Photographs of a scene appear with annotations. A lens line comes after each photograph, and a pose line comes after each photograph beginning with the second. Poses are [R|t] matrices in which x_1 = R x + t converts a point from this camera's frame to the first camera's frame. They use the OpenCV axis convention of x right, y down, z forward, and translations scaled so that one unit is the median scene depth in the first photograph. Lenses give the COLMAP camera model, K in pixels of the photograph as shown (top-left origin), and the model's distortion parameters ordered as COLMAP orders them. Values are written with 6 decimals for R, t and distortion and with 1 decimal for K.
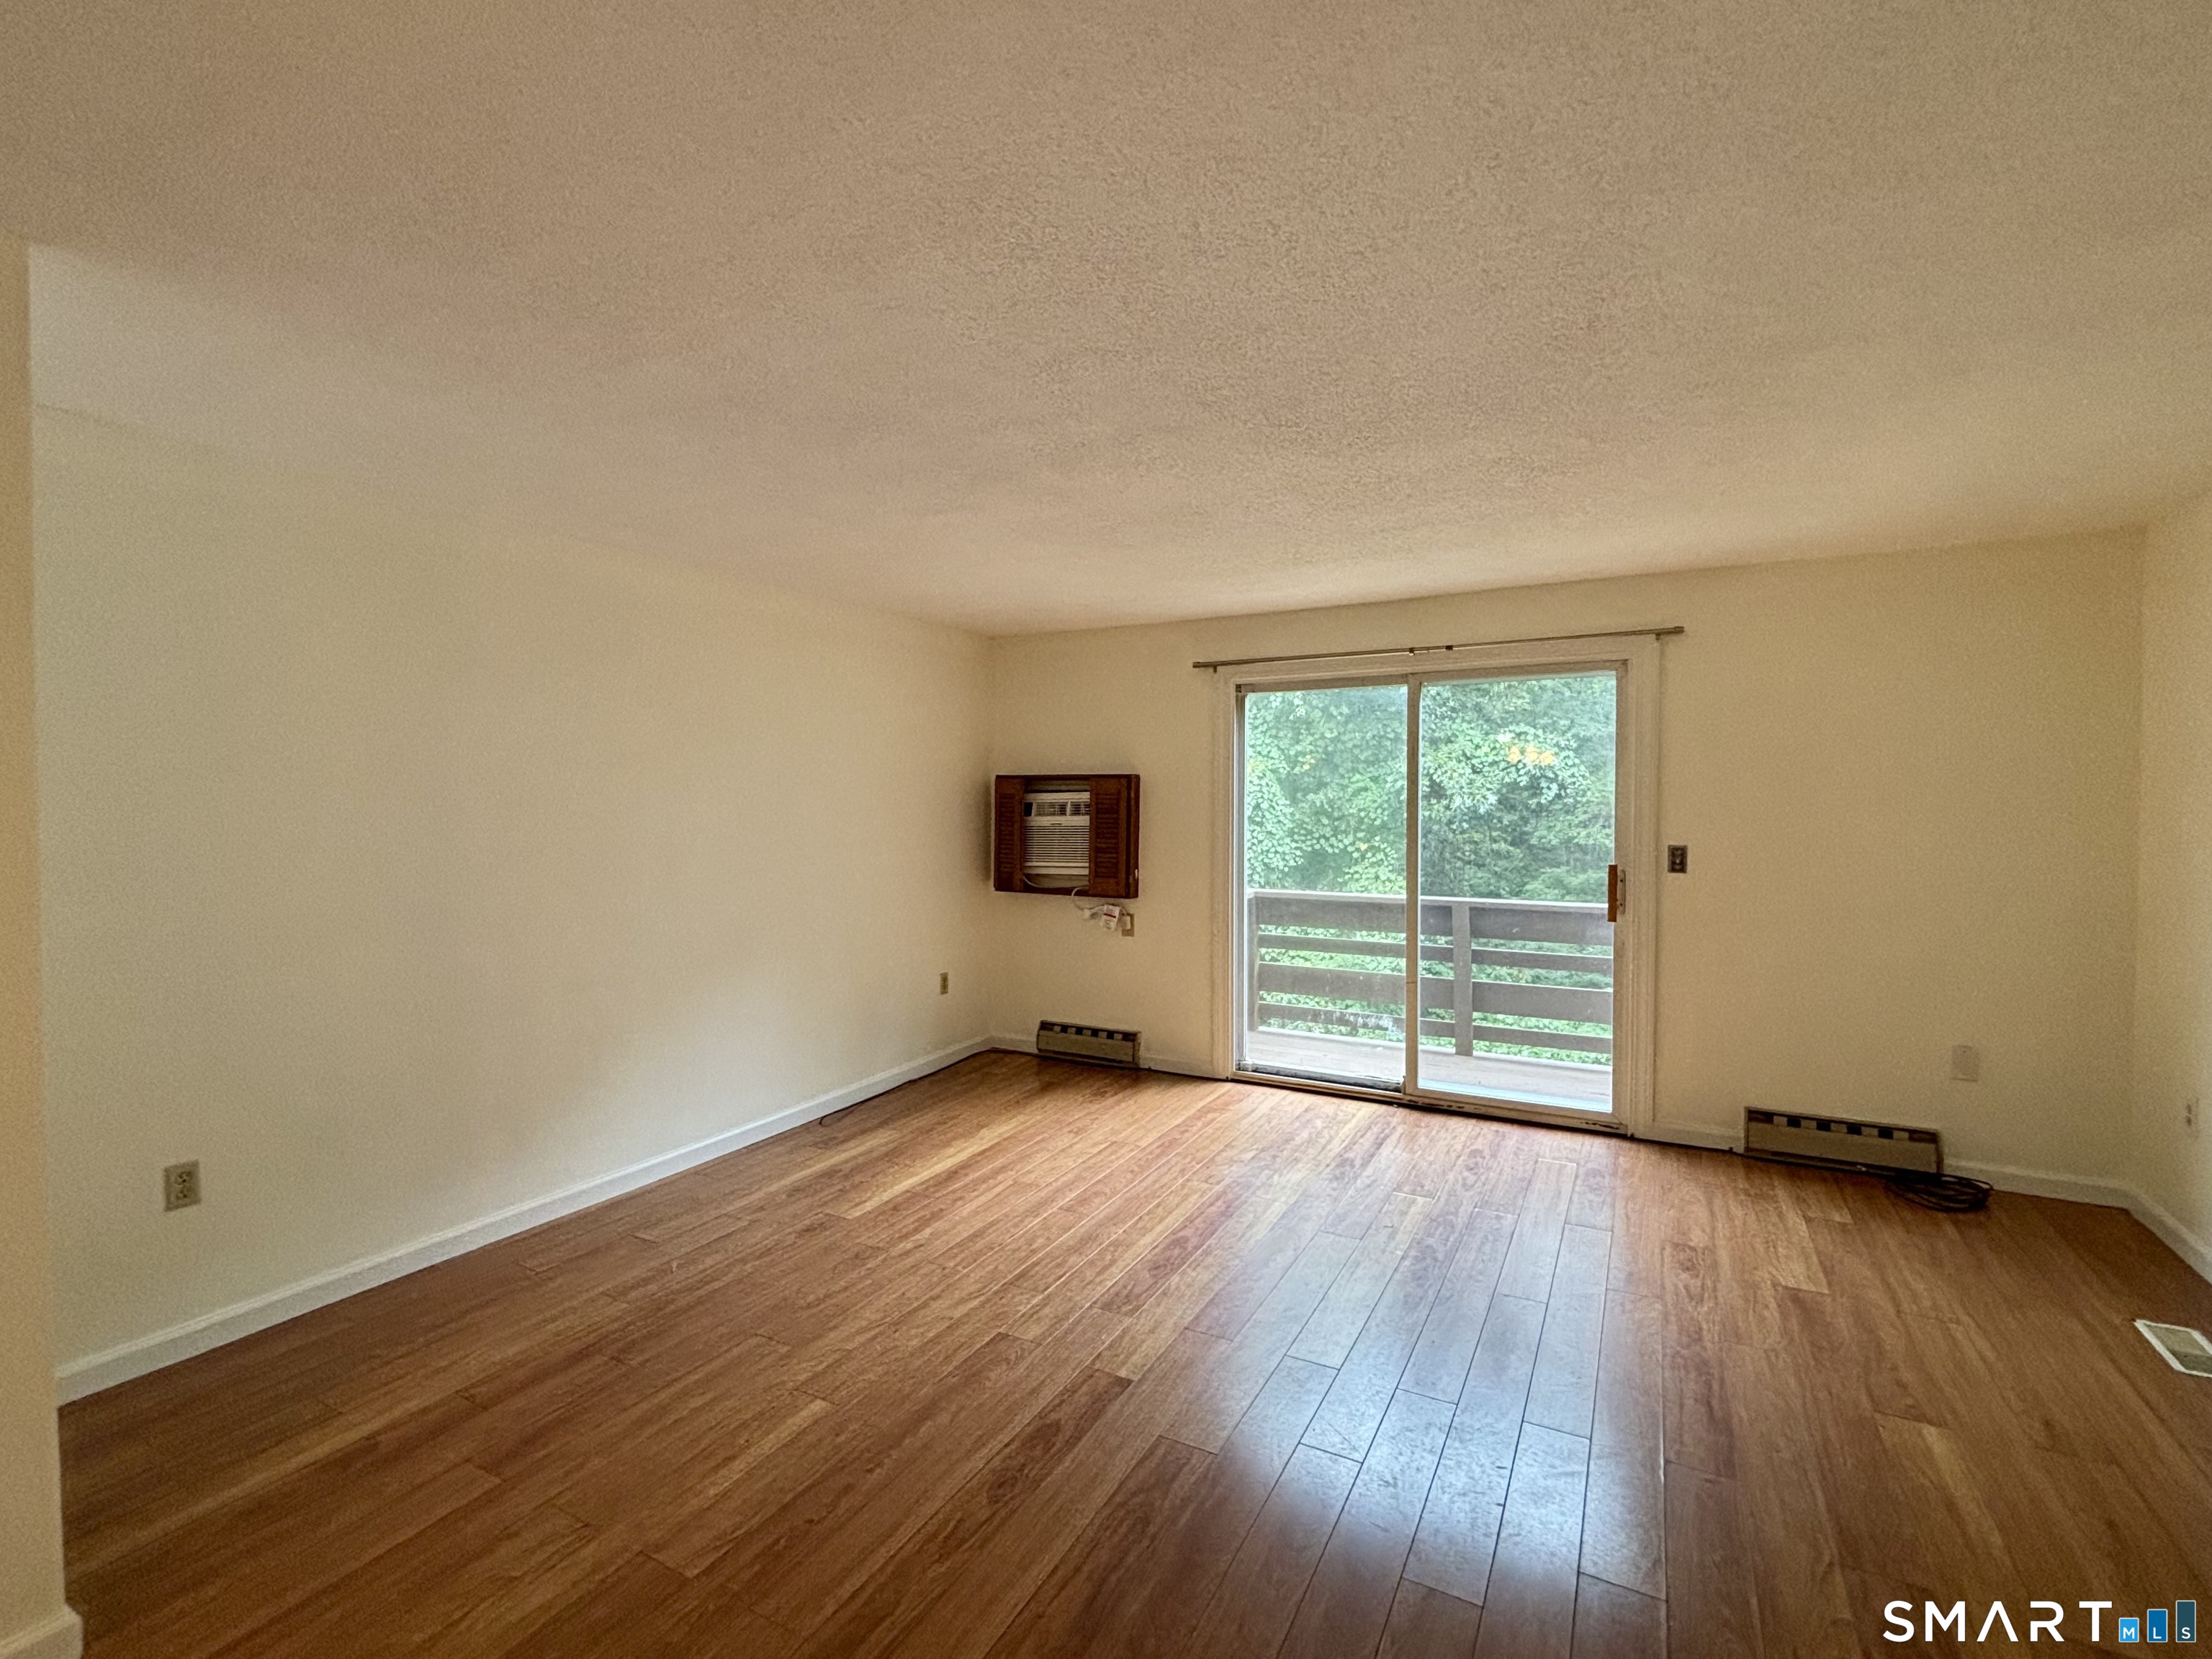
lens RADIAL K [[1010.4, 0, 1106.0], [0, 1010.4, 829.5], [0, 0, 1]] dist [0.042921, -0.034530]
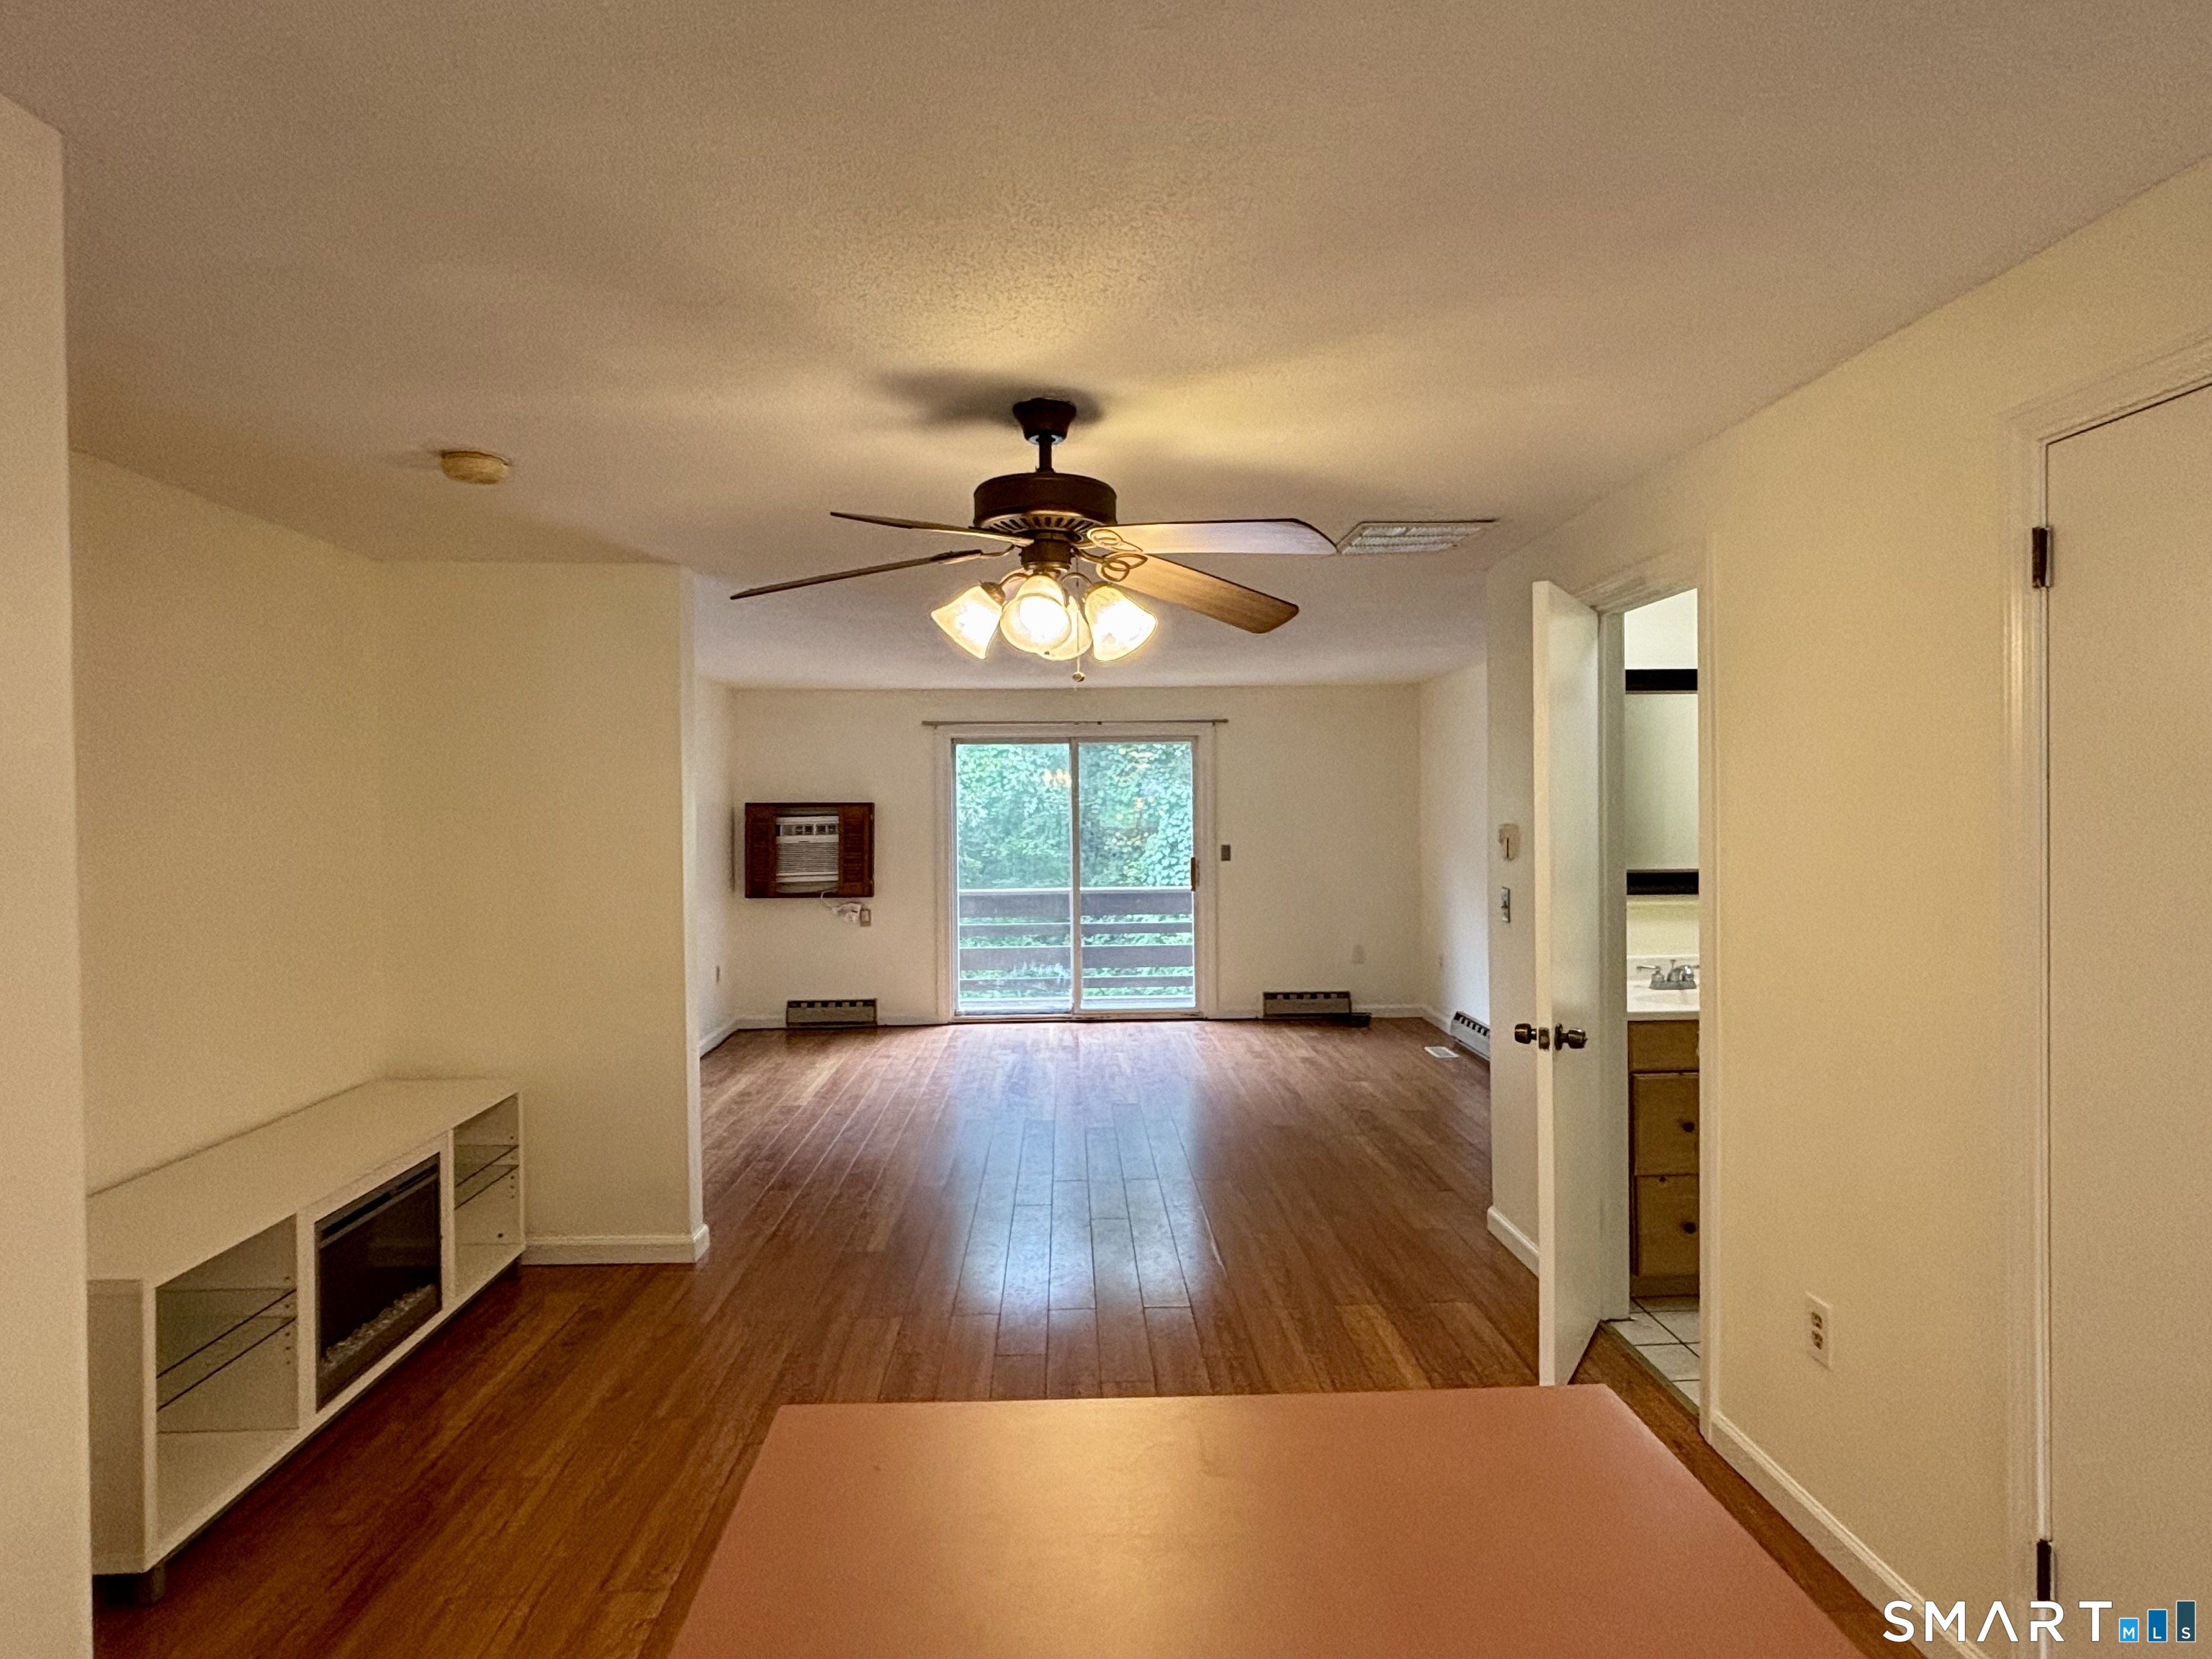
lens RADIAL K [[1170.4, 0, 1102.6], [0, 1170.4, 821.2], [0, 0, 1]] dist [0.029182, -0.036886]
pose [[0.867413, -0.013315, 0.497411, -0.510876], [0.024013, 0.999597, -0.015117, 0.000069], [-0.497010, 0.025057, 0.867383, -0.516139]]
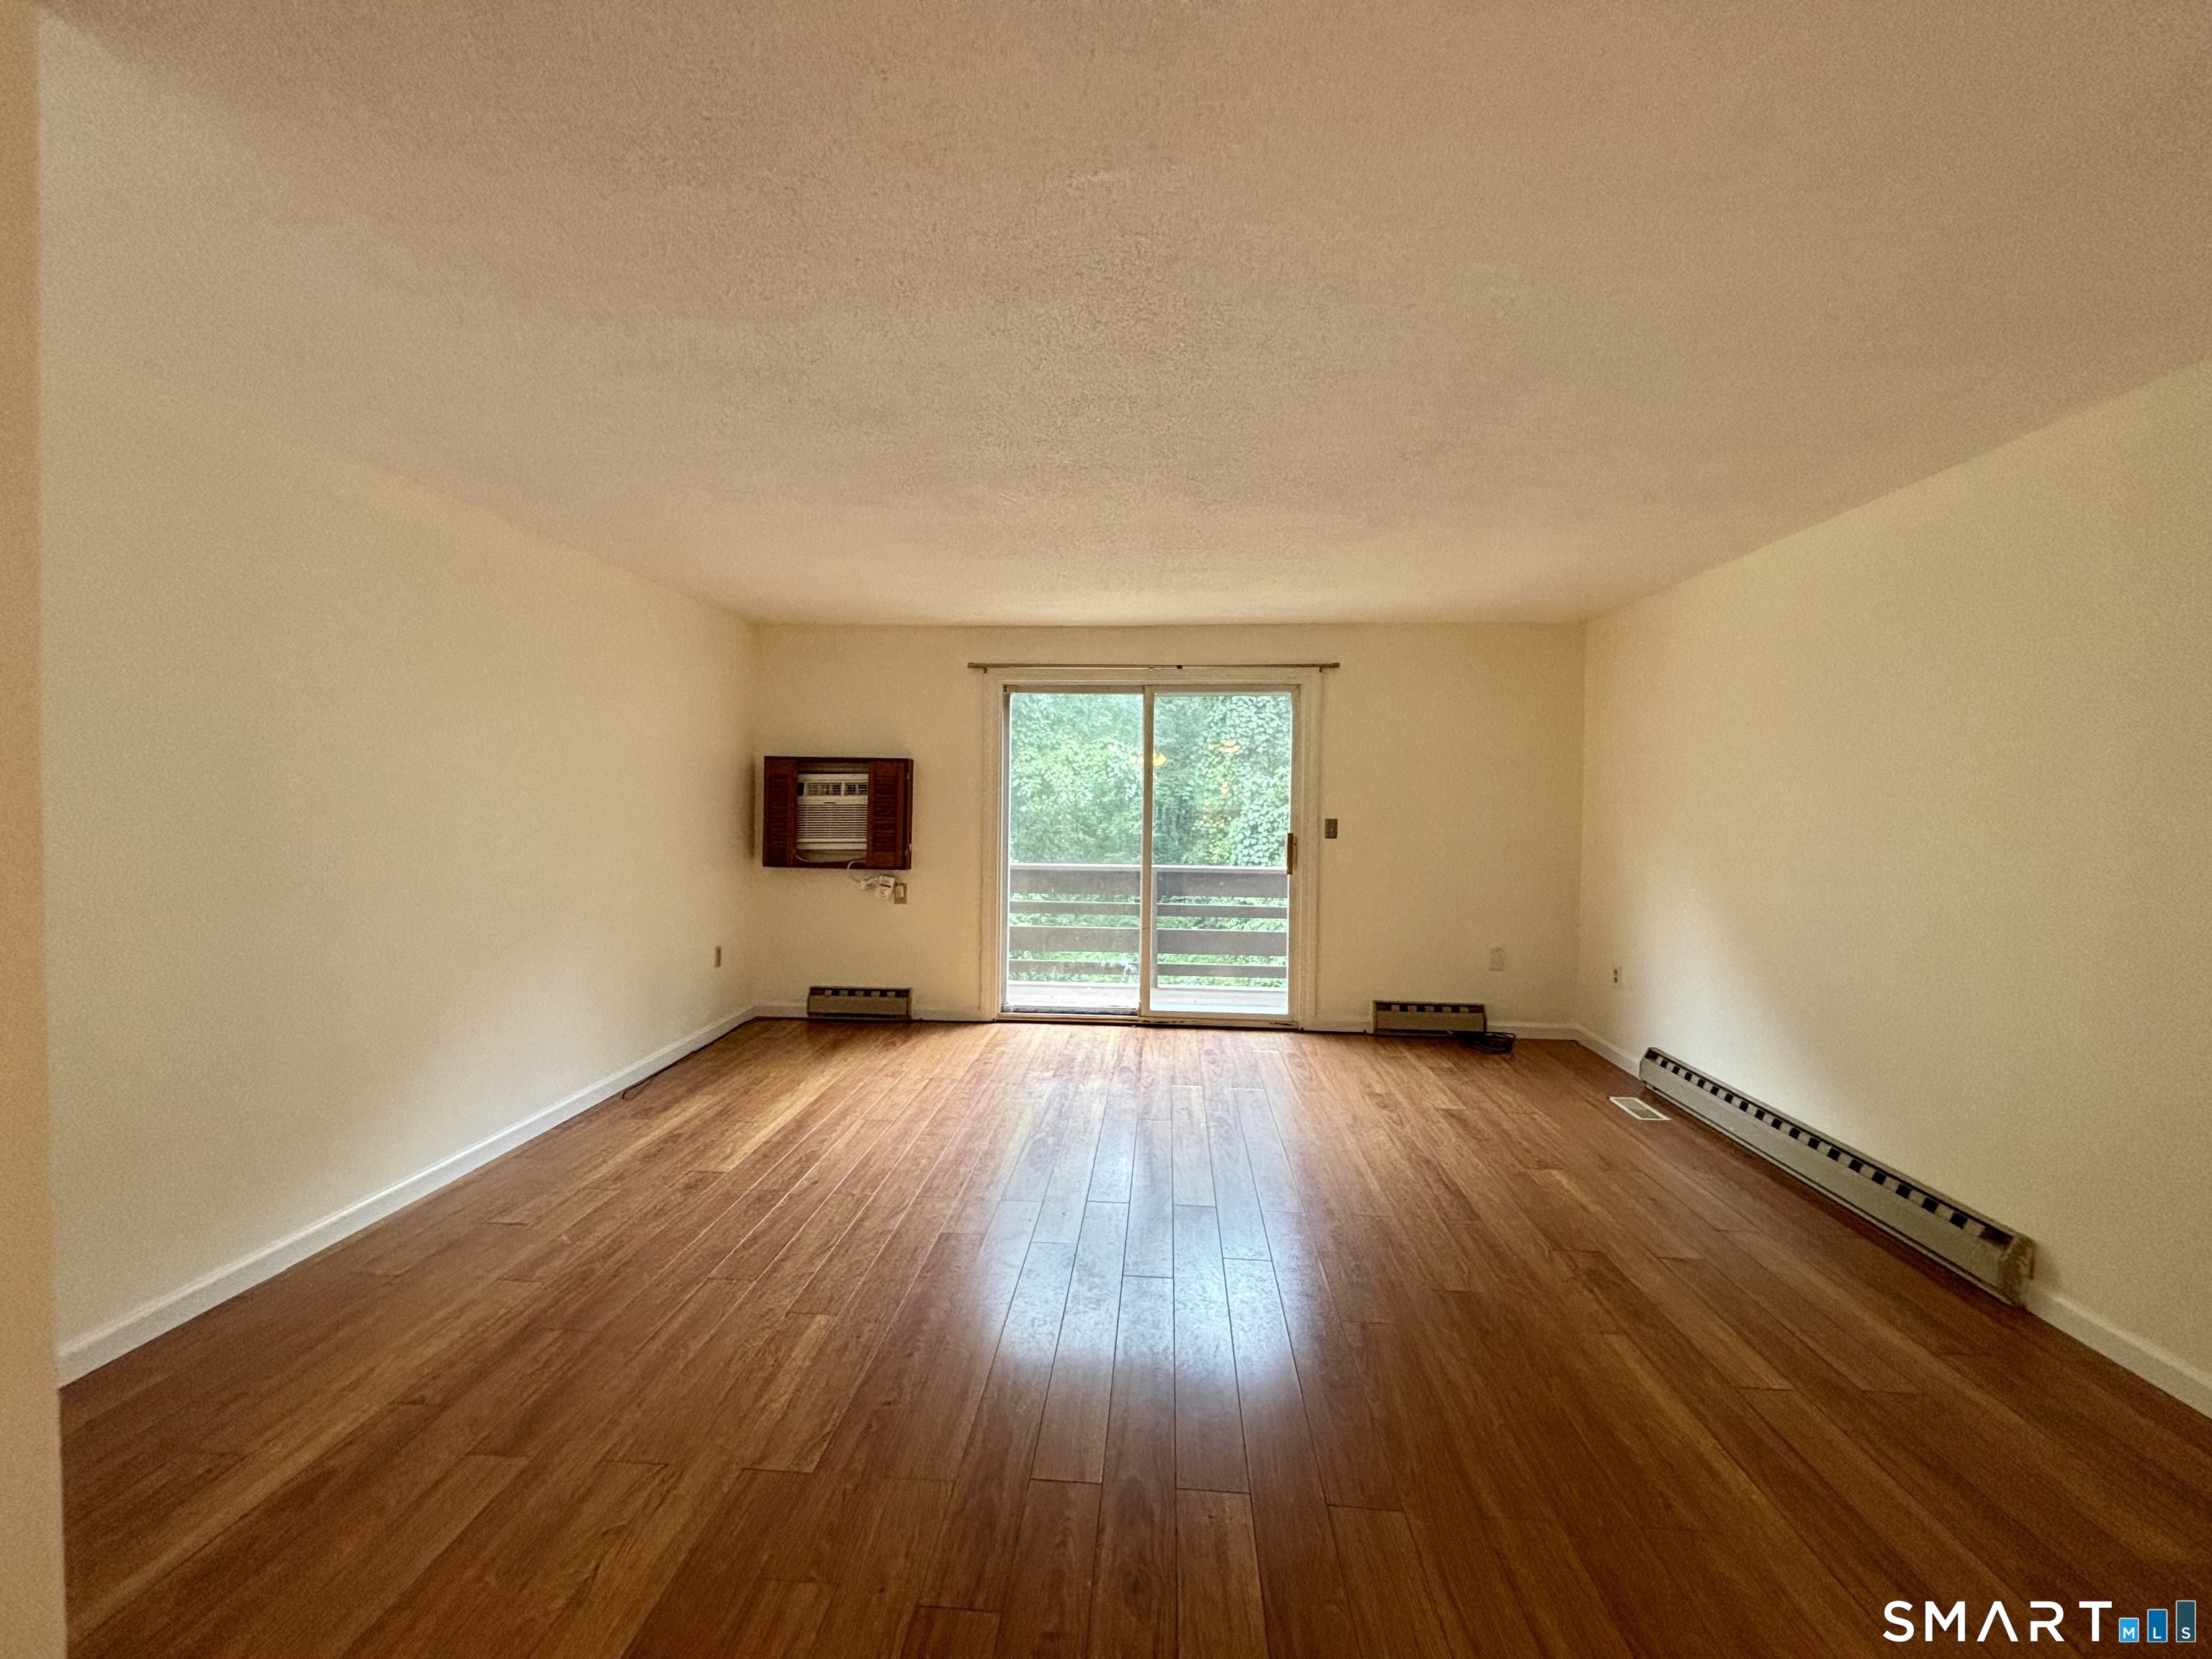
lens RADIAL K [[894.0, 0, 1106.0], [0, 894.0, 829.5], [0, 0, 1]] dist [0.027556, -0.000116]
pose [[0.912711, -0.001352, 0.408604, -0.193342], [-0.001016, 0.999984, 0.005579, 0.019592], [-0.408605, -0.005507, 0.912695, 0.002946]]
